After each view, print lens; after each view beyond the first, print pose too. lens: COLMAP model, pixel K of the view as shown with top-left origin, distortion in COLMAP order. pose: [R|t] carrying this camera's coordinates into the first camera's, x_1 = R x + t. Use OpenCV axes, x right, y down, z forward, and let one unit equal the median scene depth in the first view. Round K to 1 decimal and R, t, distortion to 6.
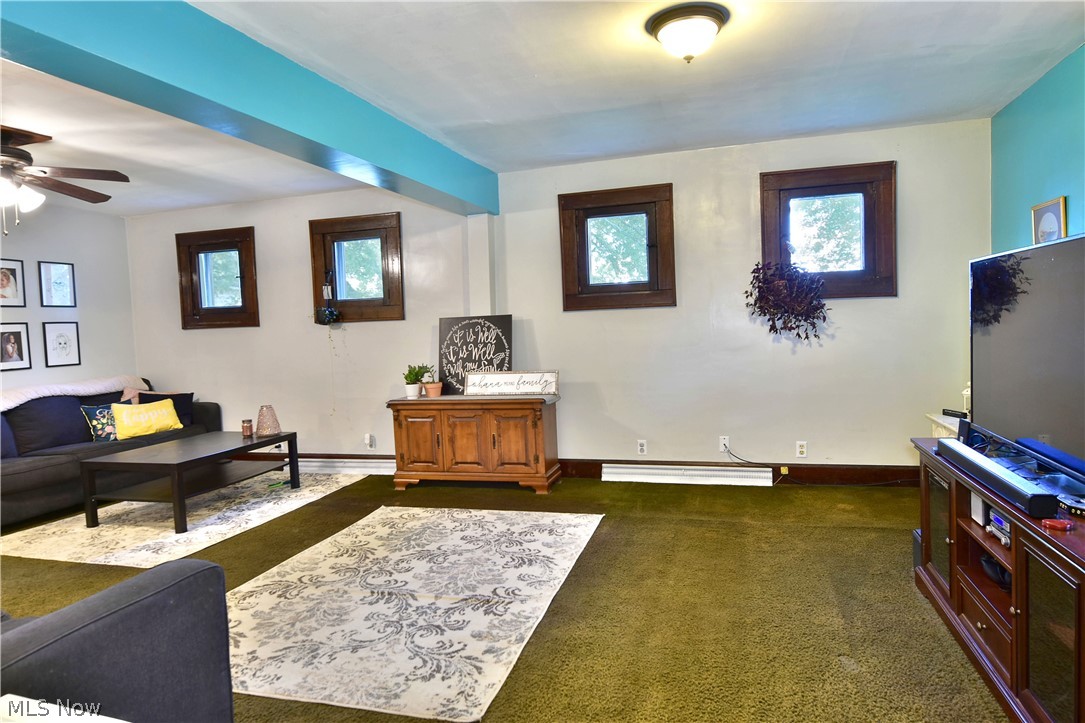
lens RADIAL K [[664.0, 0, 547.2], [0, 664.0, 365.8], [0, 0, 1]] dist [-0.013669, -0.001777]
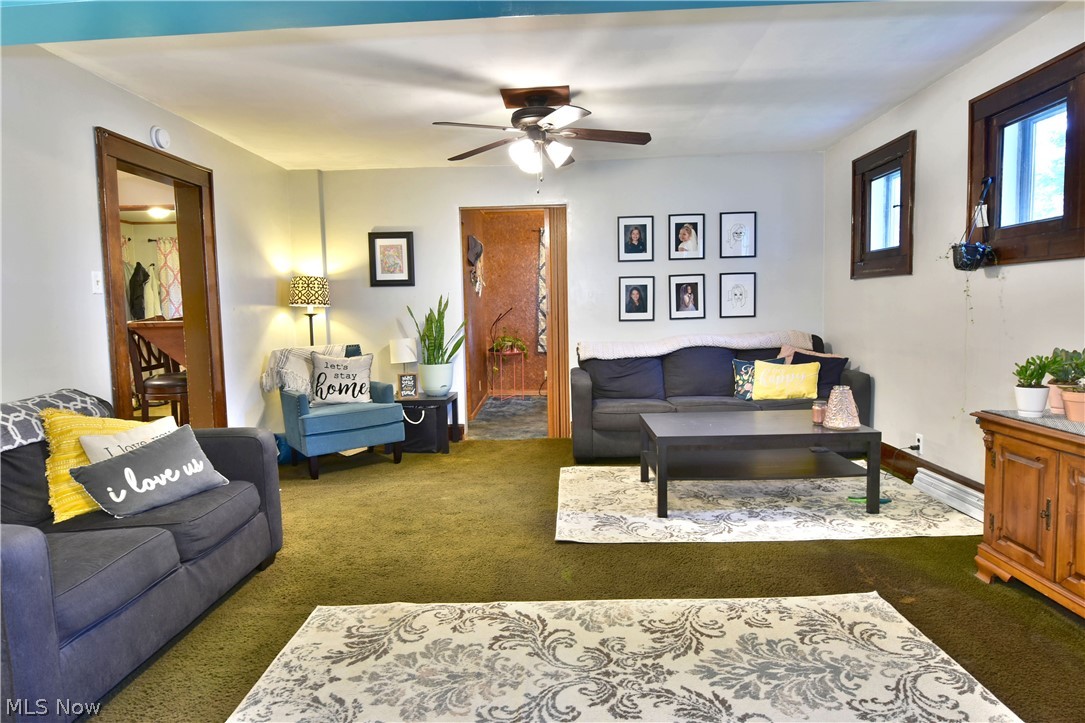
lens RADIAL K [[661.9, 0, 537.9], [0, 661.9, 357.8], [0, 0, 1]] dist [-0.006014, -0.011691]
pose [[0.245649, 0.104274, -0.963734, 0.195480], [-0.045638, 0.994339, 0.095952, -0.025972], [0.968284, 0.020412, 0.249017, 0.571616]]
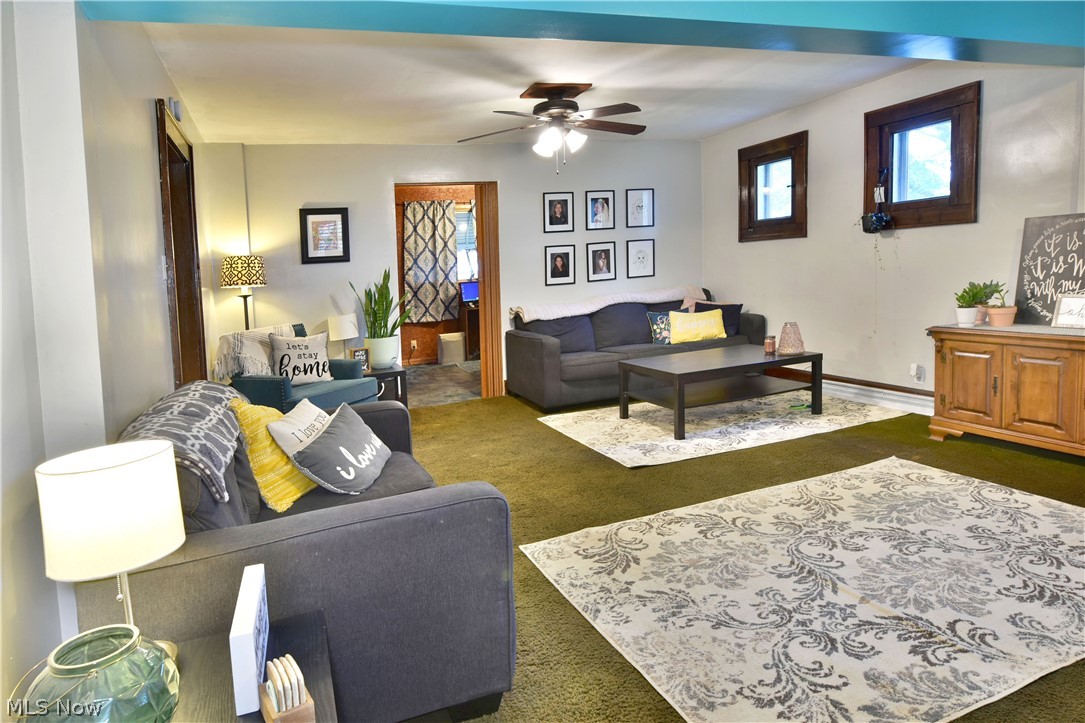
lens RADIAL K [[667.7, 0, 525.5], [0, 667.7, 287.4], [0, 0, 1]] dist [0.001760, -0.015649]
pose [[0.590274, 0.016752, -0.807029, 0.130646], [-0.000910, 0.999798, 0.020087, -0.006825], [0.807203, -0.011122, 0.590170, 0.172920]]
